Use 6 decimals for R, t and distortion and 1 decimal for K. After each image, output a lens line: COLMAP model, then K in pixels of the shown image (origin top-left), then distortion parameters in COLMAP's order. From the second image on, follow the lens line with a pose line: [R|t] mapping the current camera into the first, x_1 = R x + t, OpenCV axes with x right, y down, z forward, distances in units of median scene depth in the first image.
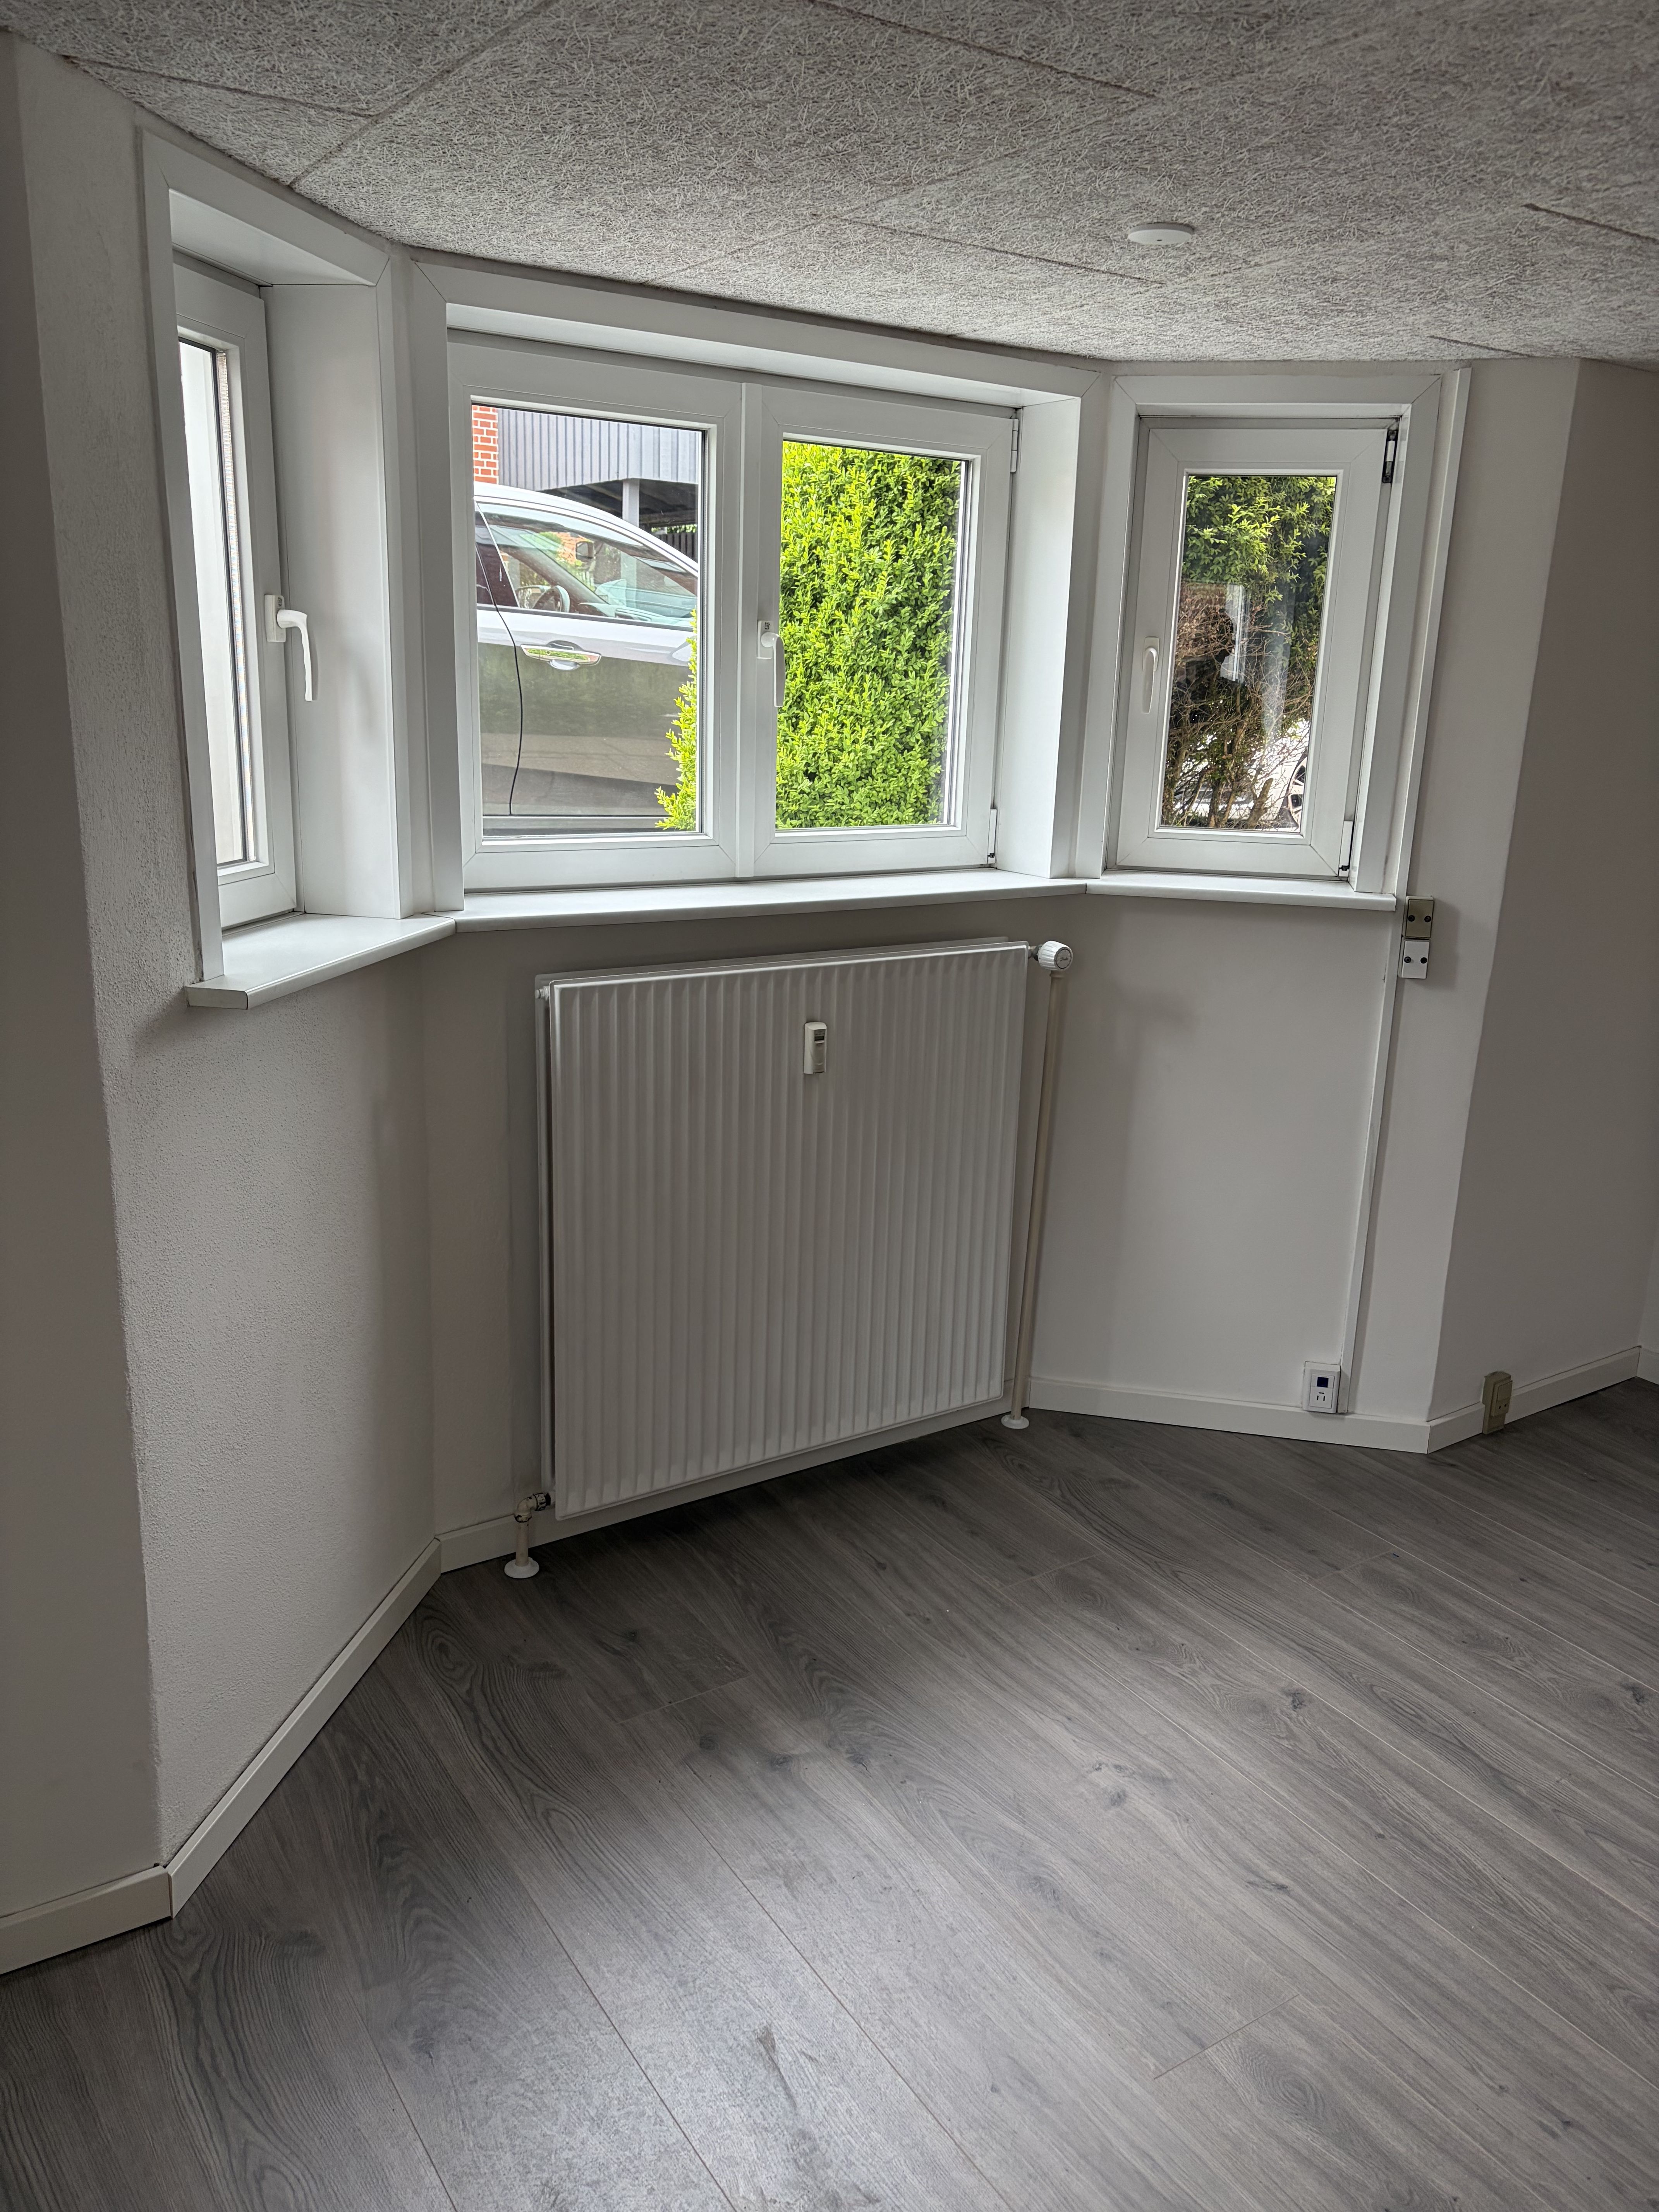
lens RADIAL K [[1654.9, 0, 831.9], [0, 1654.9, 1091.7], [0, 0, 1]] dist [0.041098, -0.060207]
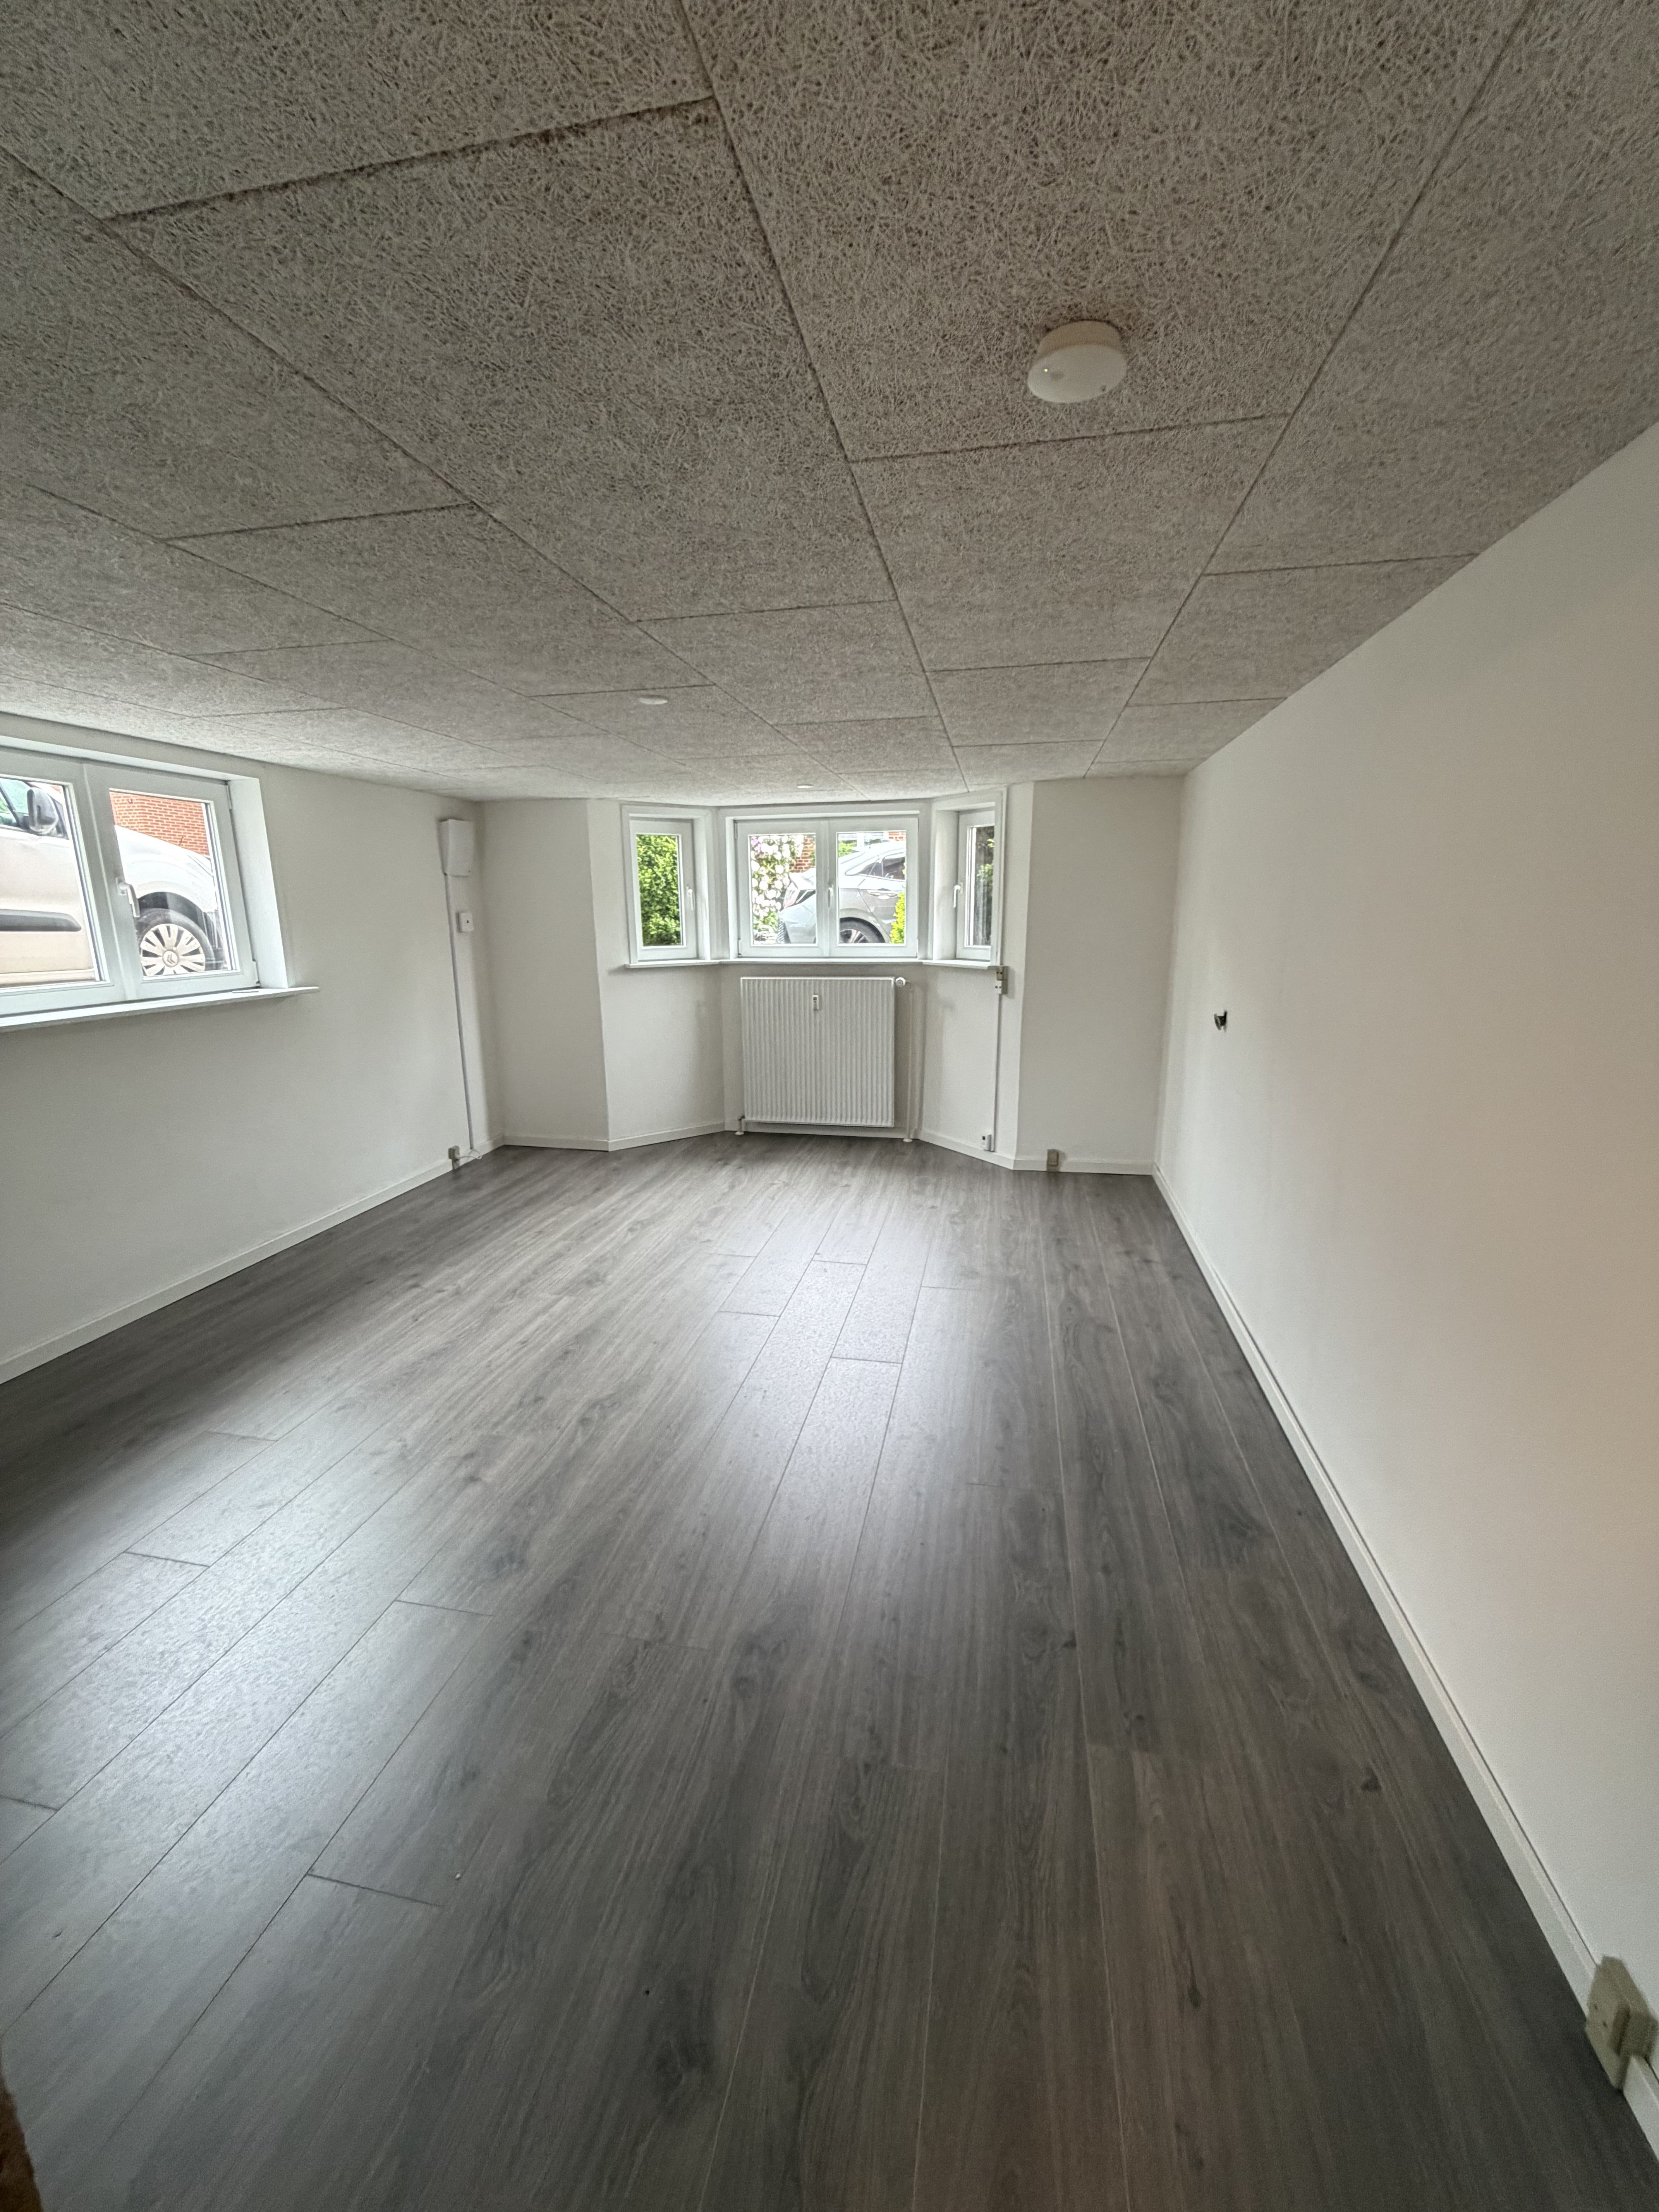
lens RADIAL K [[877.7, 0, 825.6], [0, 877.7, 1104.1], [0, 0, 1]] dist [-0.014490, 0.001139]
pose [[0.707553, 0.115524, -0.697153, 1.251933], [-0.147335, 0.988983, 0.014351, 0.147859], [0.691130, 0.092561, 0.716779, -0.295428]]
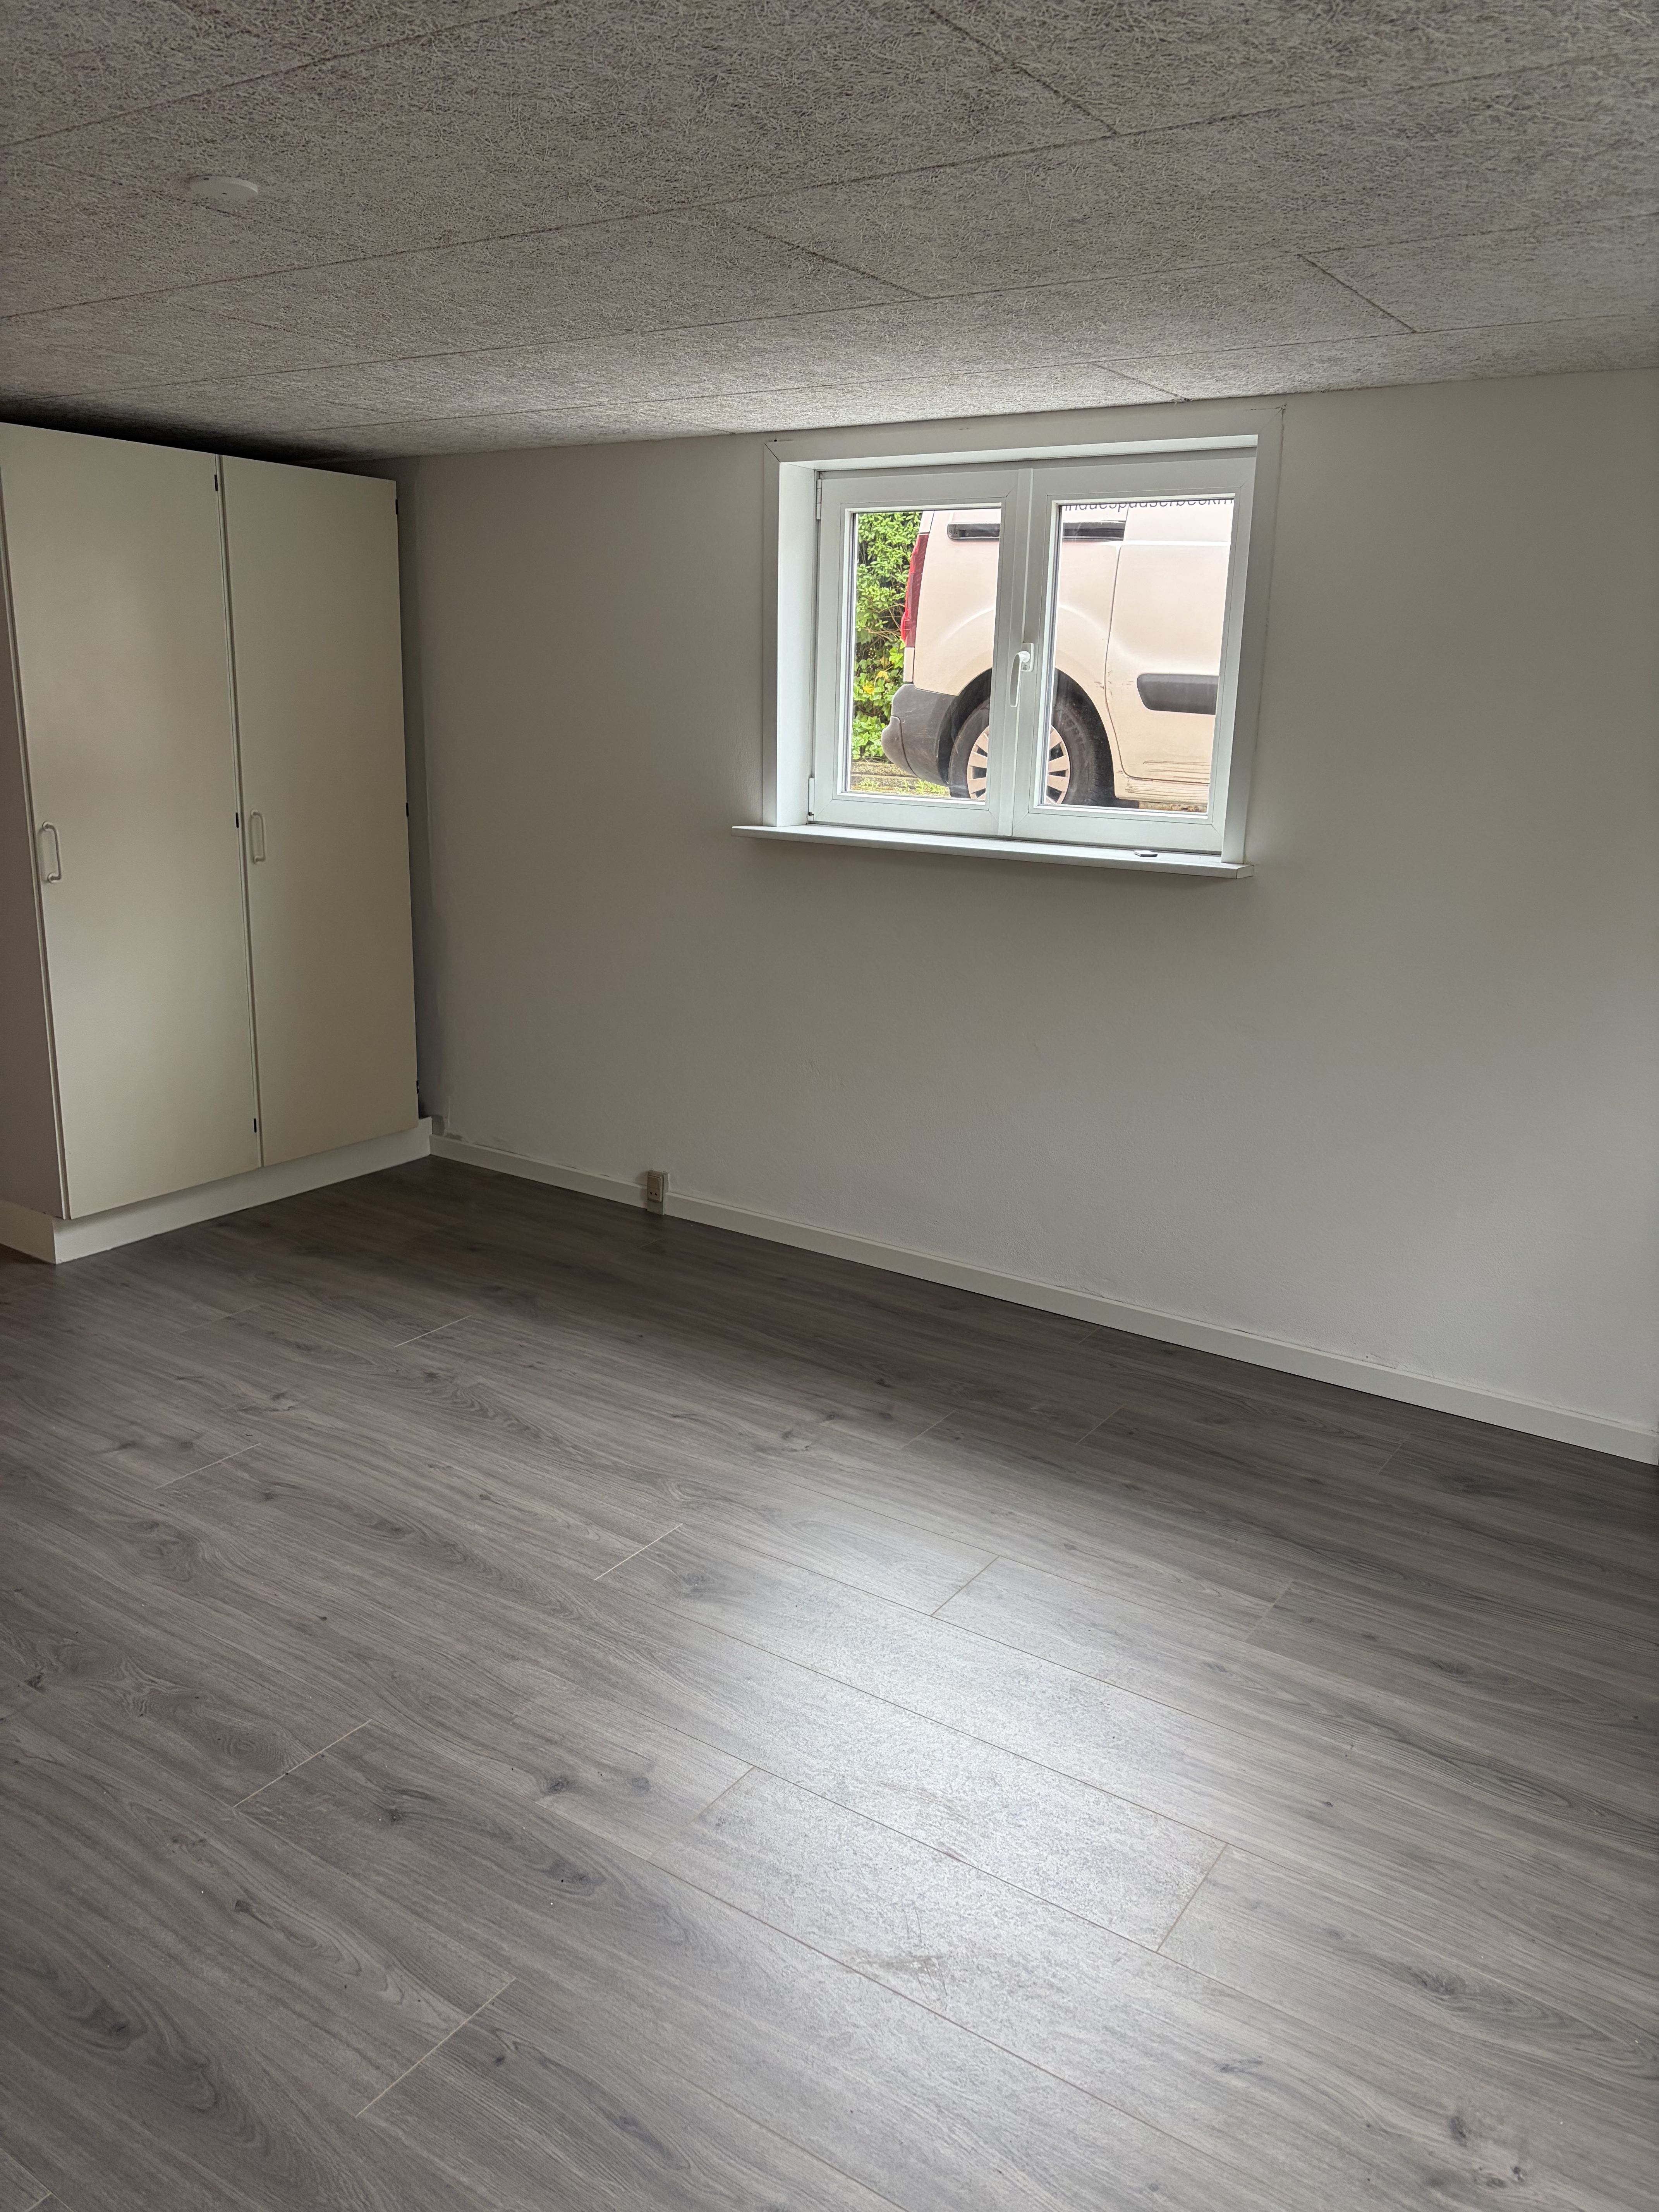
lens RADIAL K [[1654.9, 0, 834.4], [0, 1654.9, 1100.9], [0, 0, 1]] dist [0.041098, -0.060207]
pose [[-0.918336, 0.037701, -0.394003, 0.548044], [-0.158024, 0.877750, 0.452309, -0.224605], [0.362888, 0.477633, -0.800111, 0.973162]]
